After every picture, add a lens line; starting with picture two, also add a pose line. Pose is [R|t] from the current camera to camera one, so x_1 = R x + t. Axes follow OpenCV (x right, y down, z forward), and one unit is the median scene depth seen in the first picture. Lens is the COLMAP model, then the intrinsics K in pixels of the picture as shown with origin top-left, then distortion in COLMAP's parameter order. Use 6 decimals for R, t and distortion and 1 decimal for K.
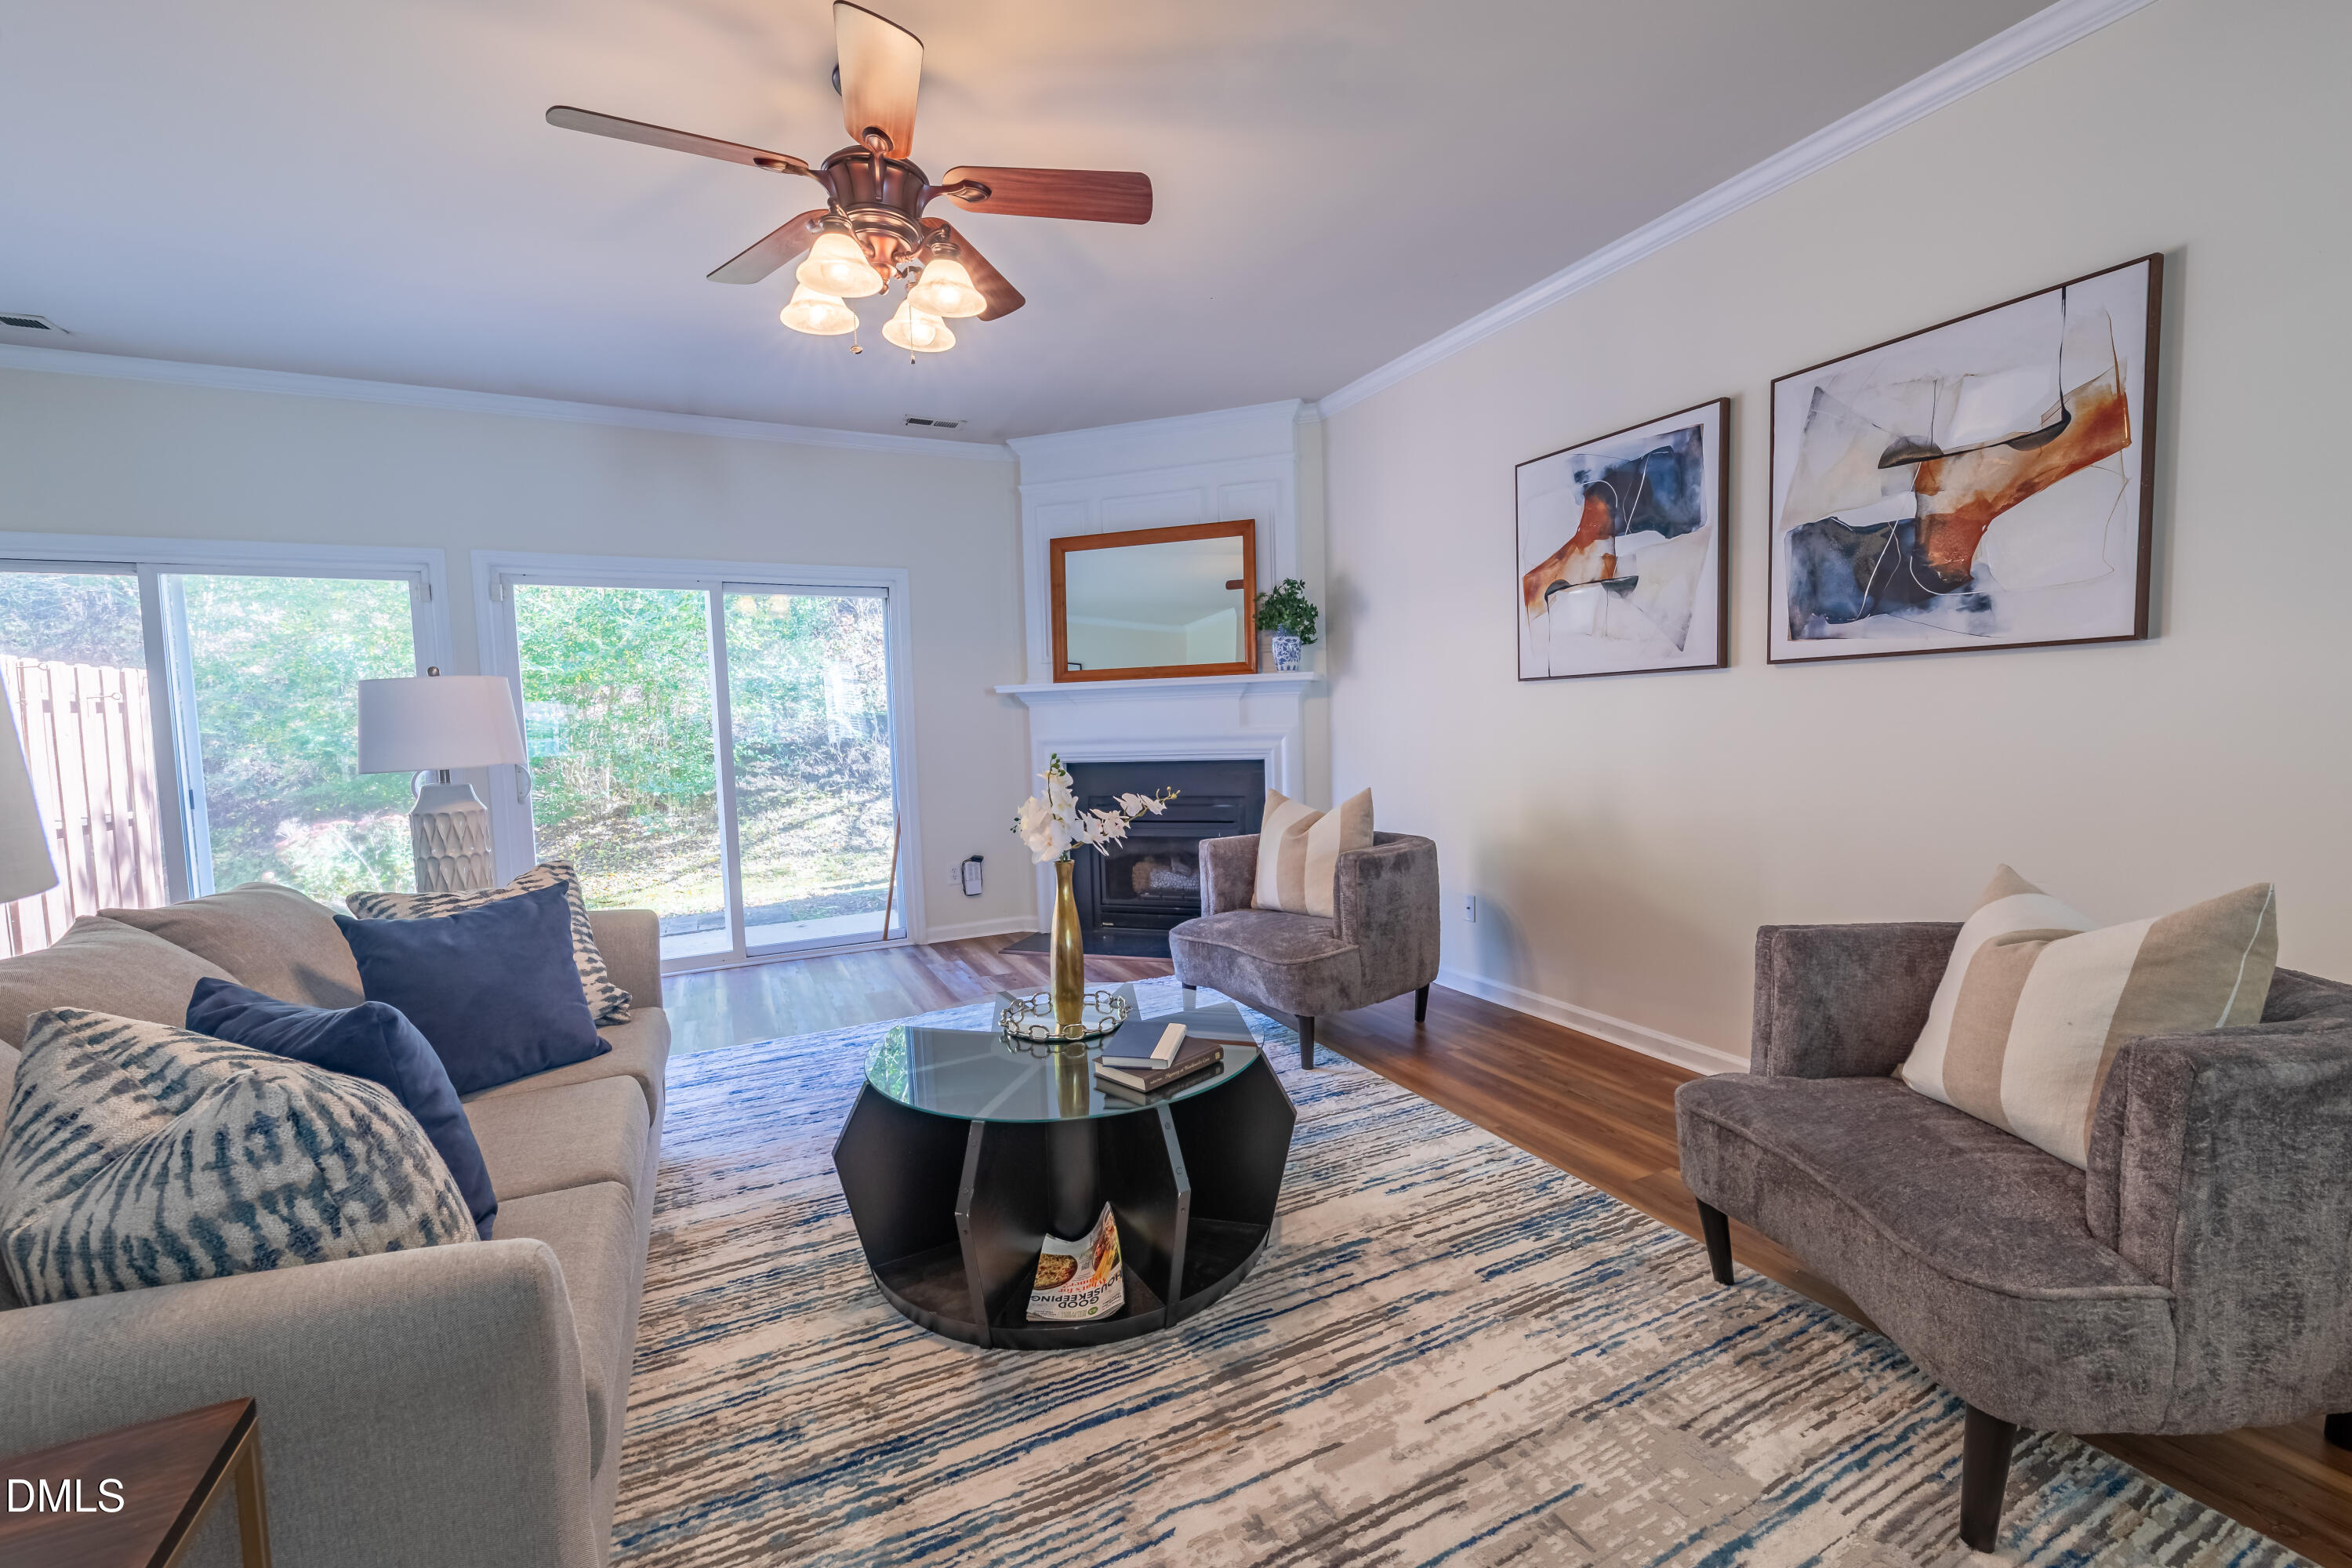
lens RADIAL K [[940.9, 0, 1180.7], [0, 940.9, 785.9], [0, 0, 1]] dist [-0.002165, -0.001087]
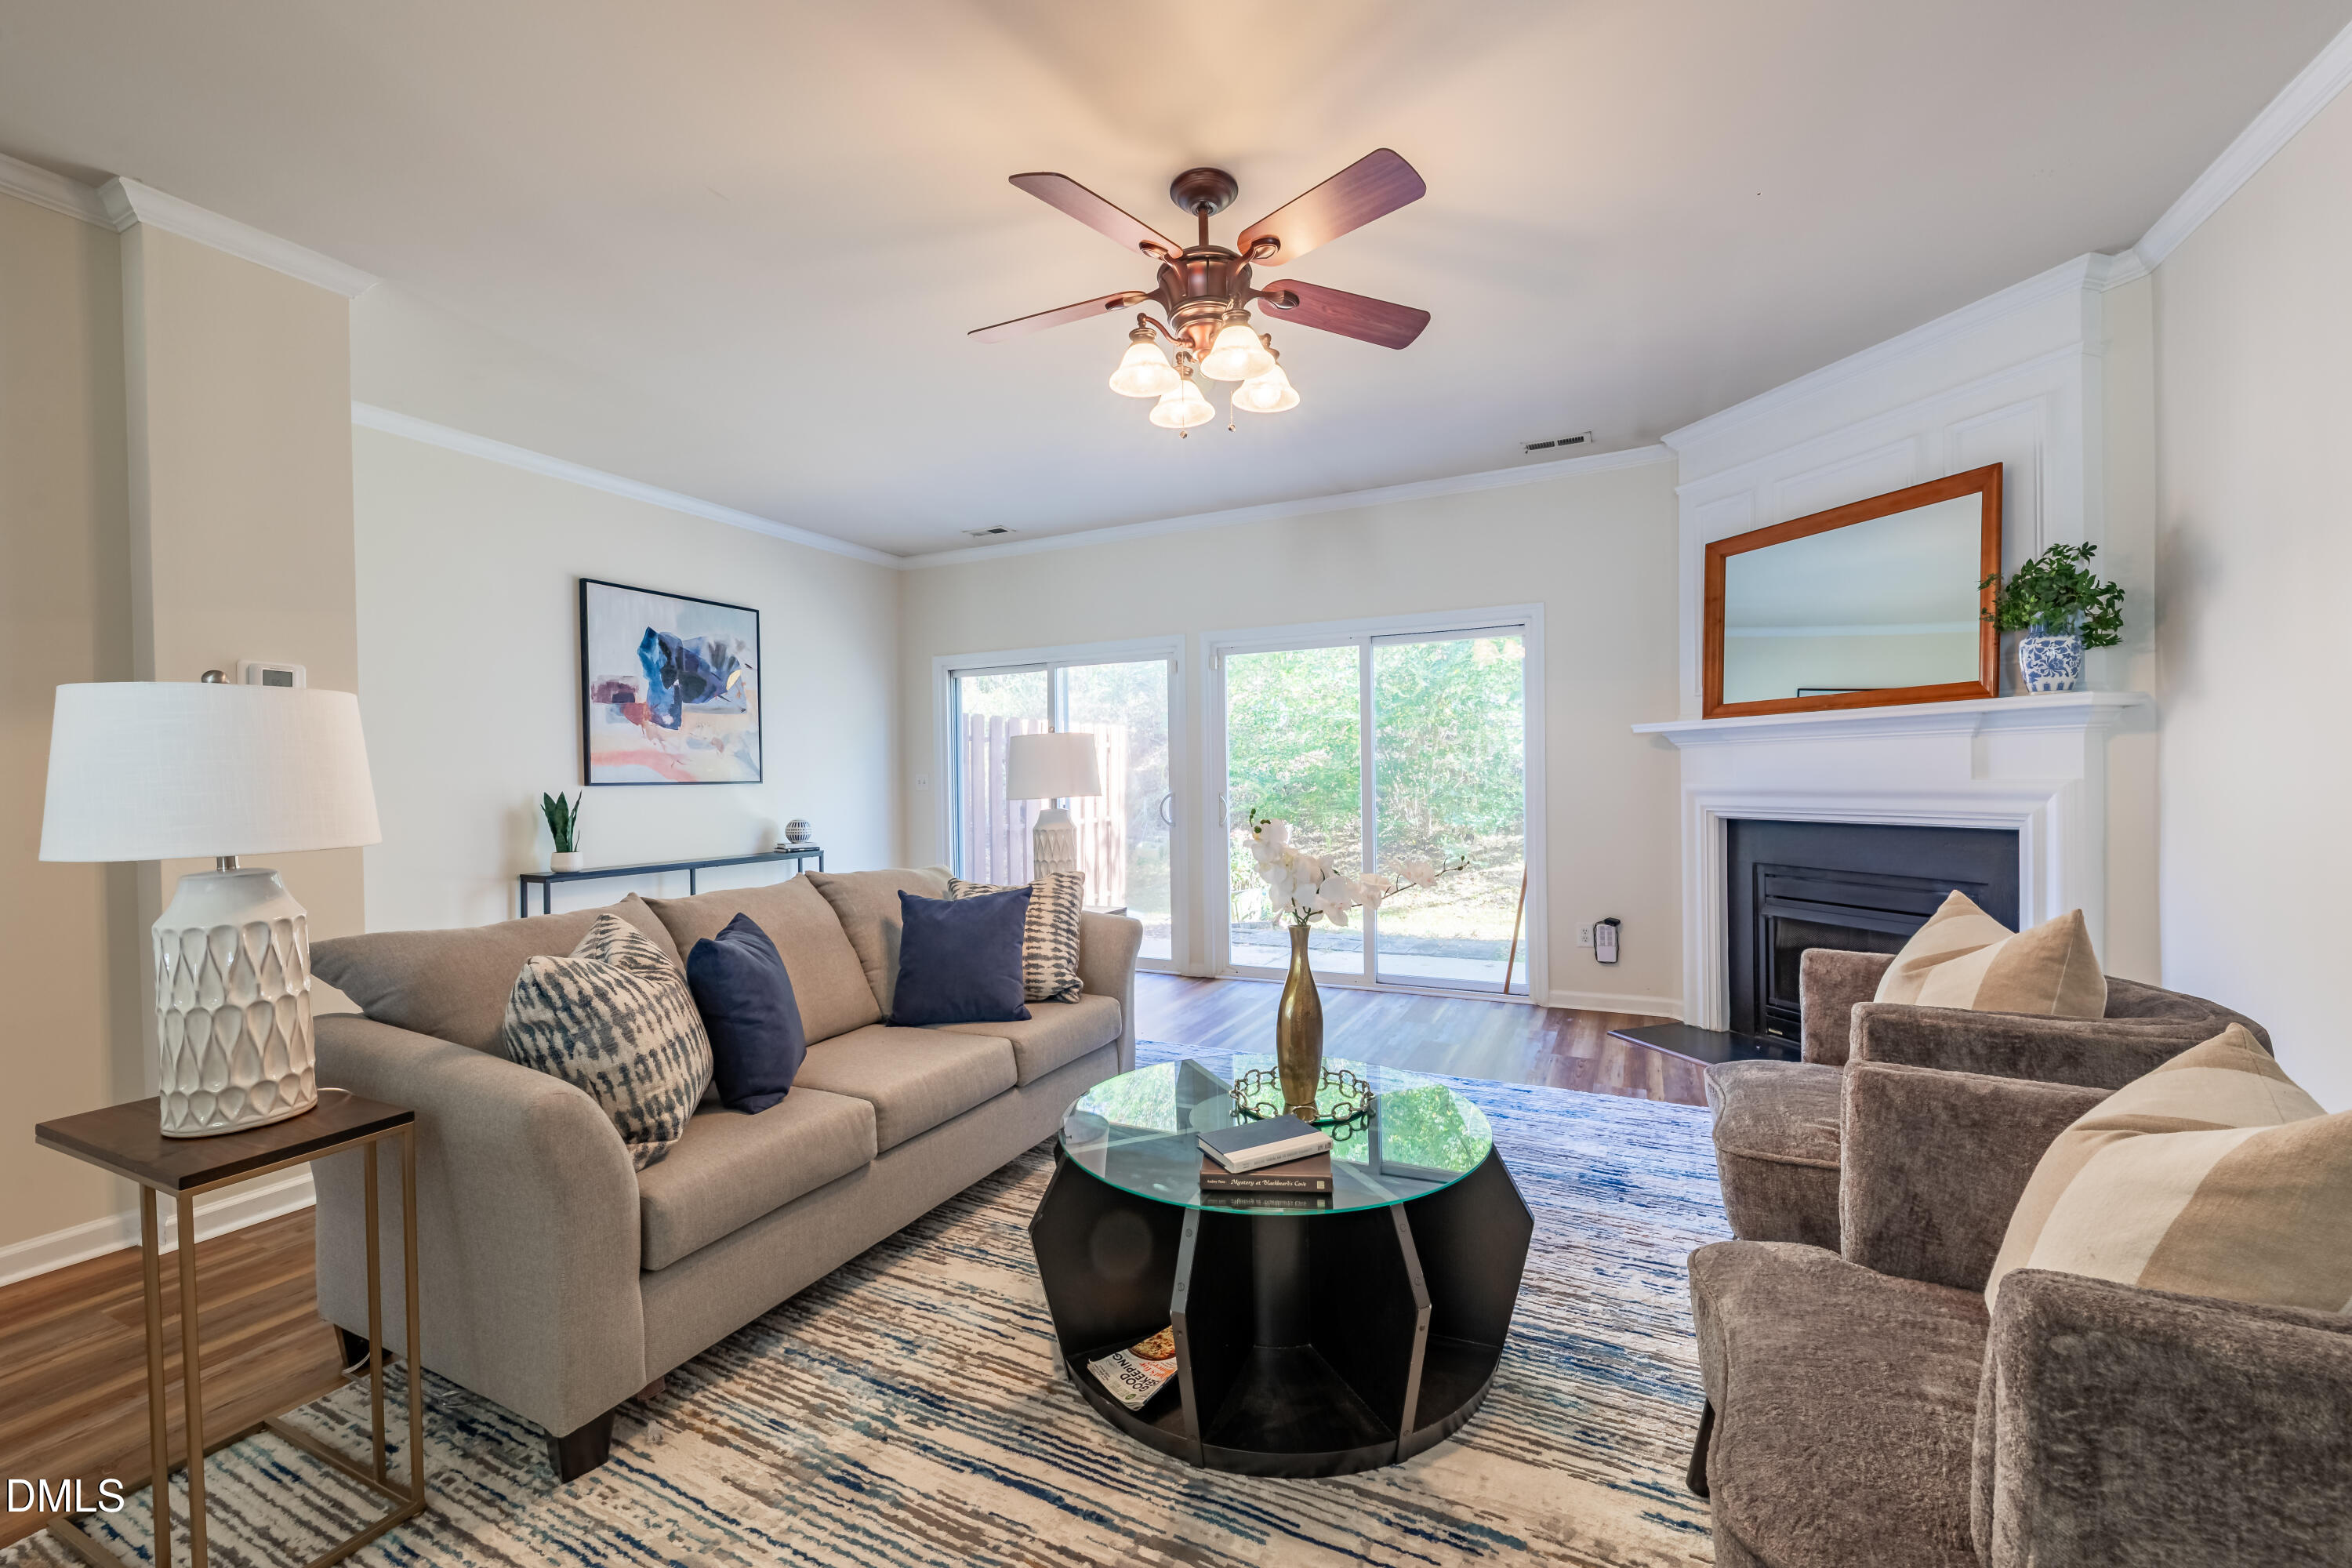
lens RADIAL K [[940.9, 0, 1180.7], [0, 940.9, 785.9], [0, 0, 1]] dist [-0.002165, -0.001087]
pose [[0.611244, 0.028406, -0.790932, 0.415109], [-0.057812, 0.998289, -0.008825, -0.032929], [0.789328, 0.051119, 0.611840, 0.263598]]
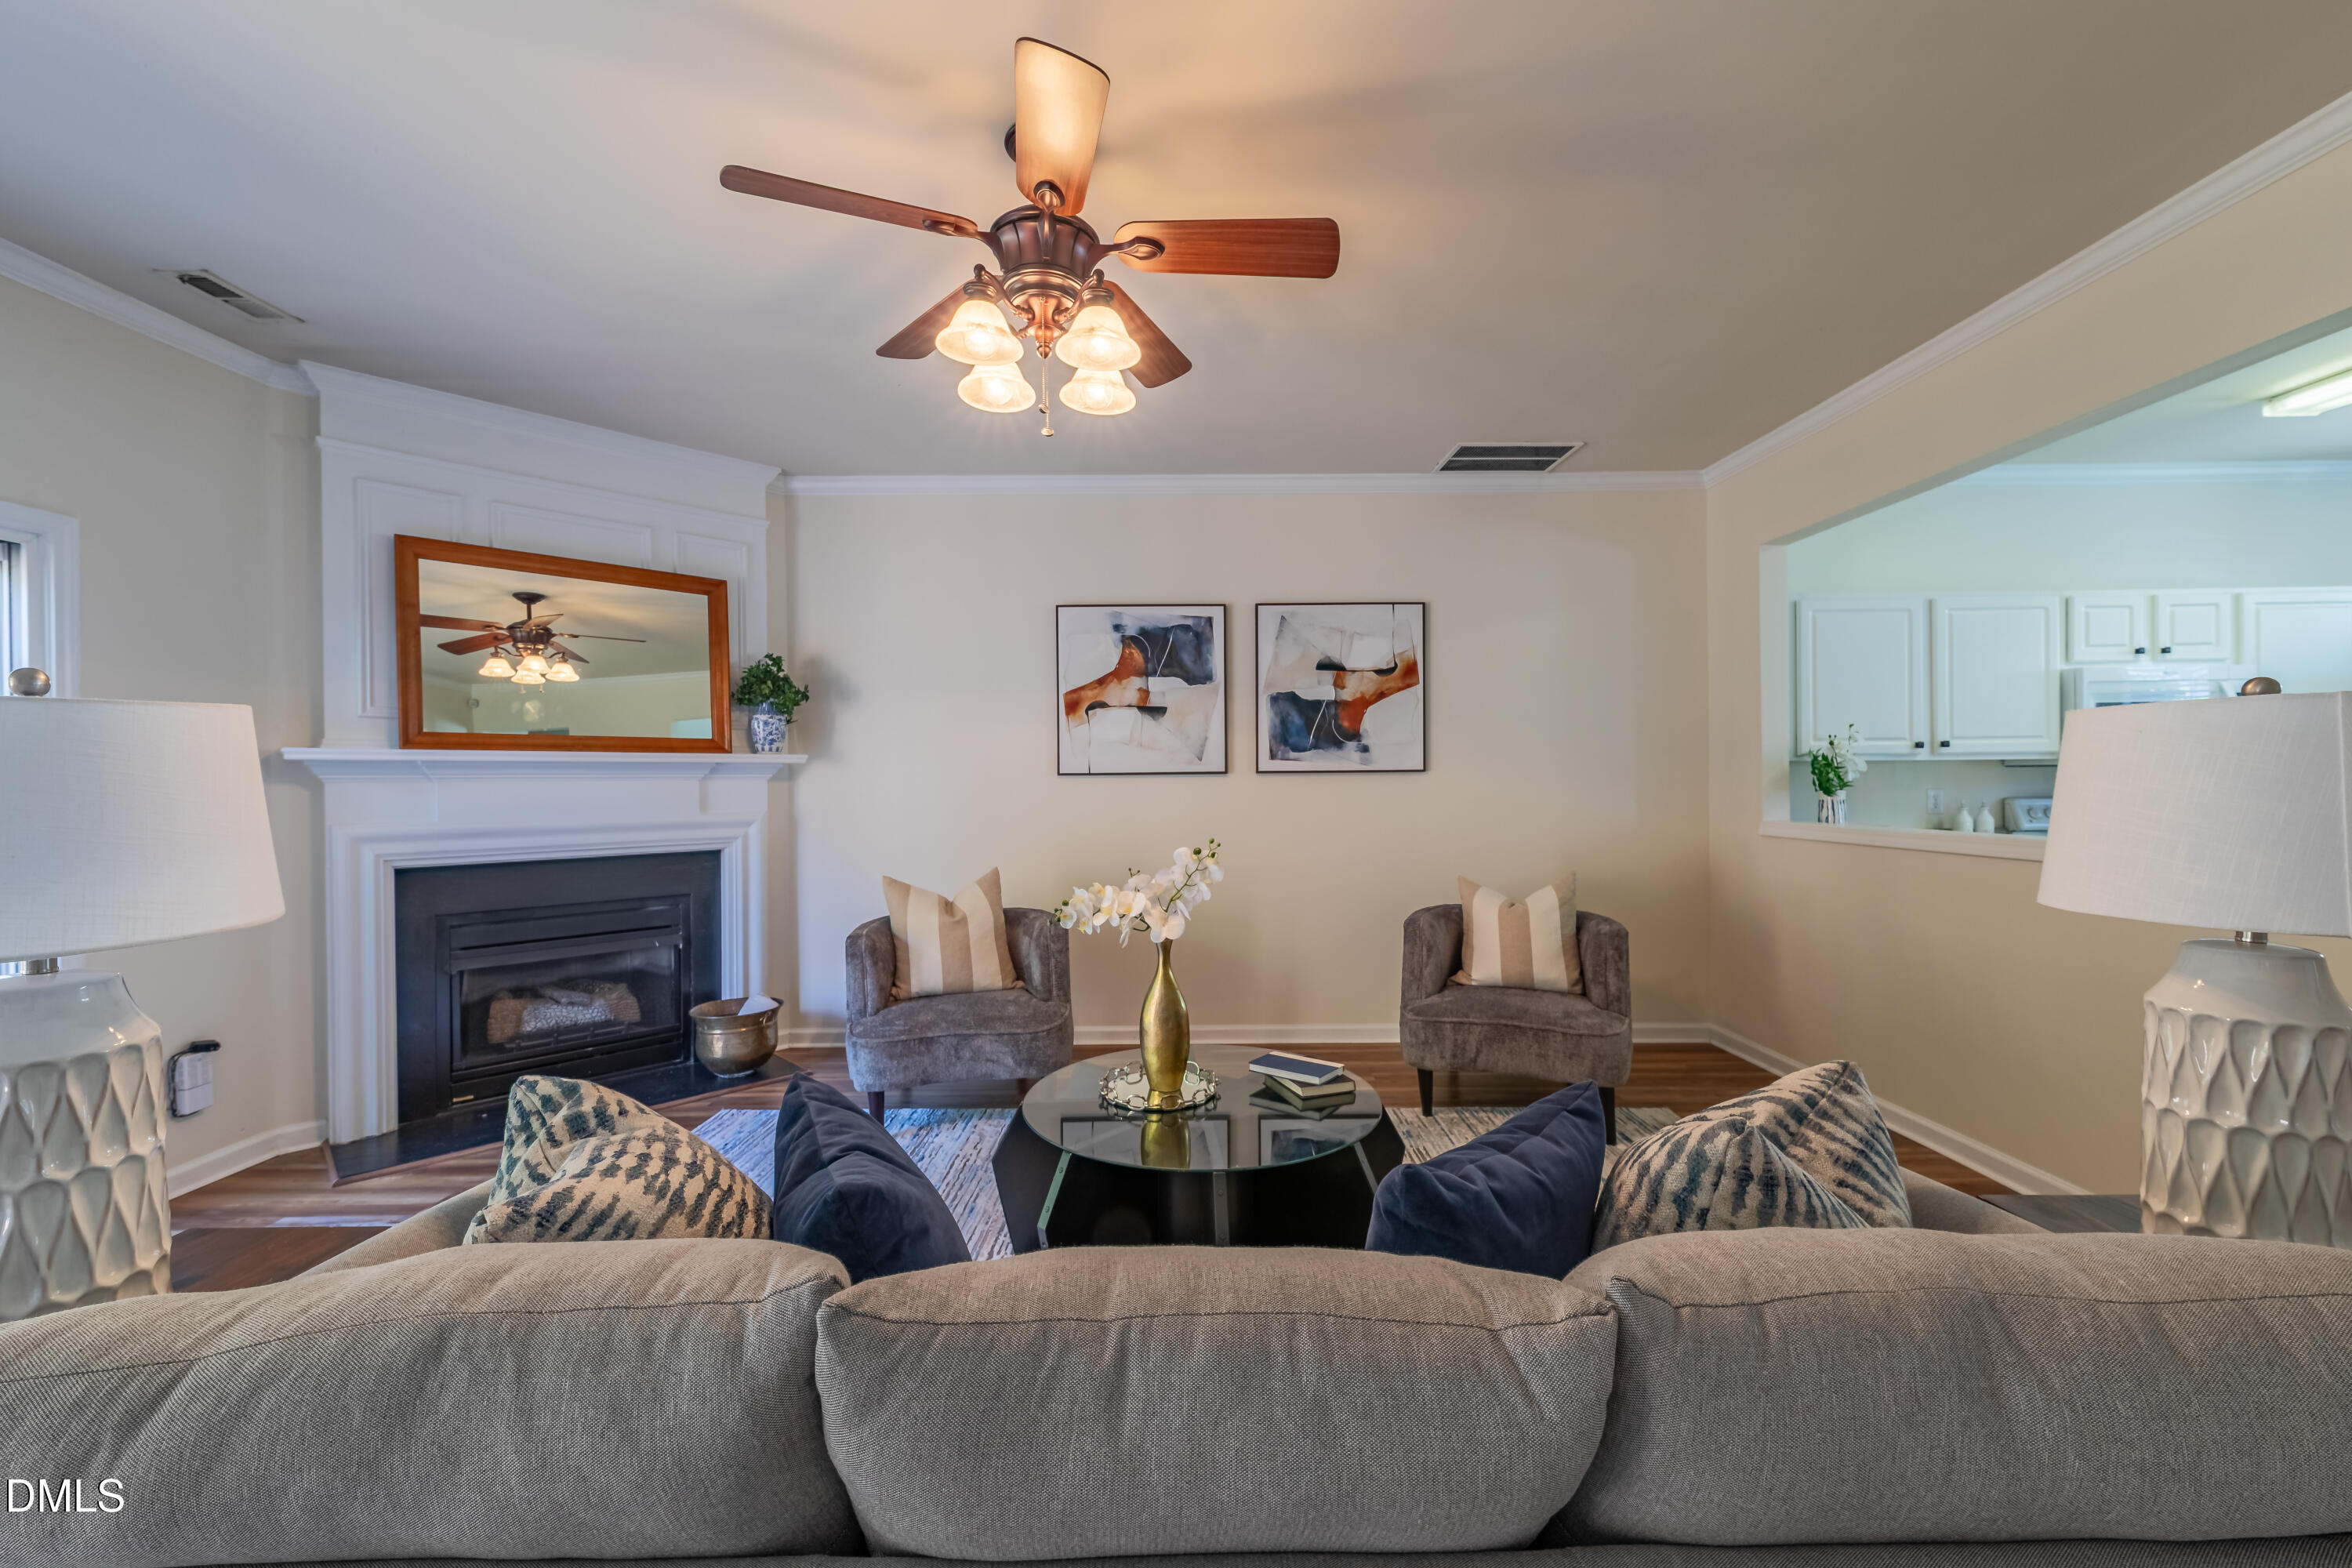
lens RADIAL K [[927.1, 0, 1178.7], [0, 927.1, 785.9], [0, 0, 1]] dist [0.001079, -0.000036]
pose [[0.449889, 0.019667, 0.892868, -0.840090], [0.057232, 0.997068, -0.050799, -0.032107], [-0.891249, 0.073954, 0.447444, 0.388412]]
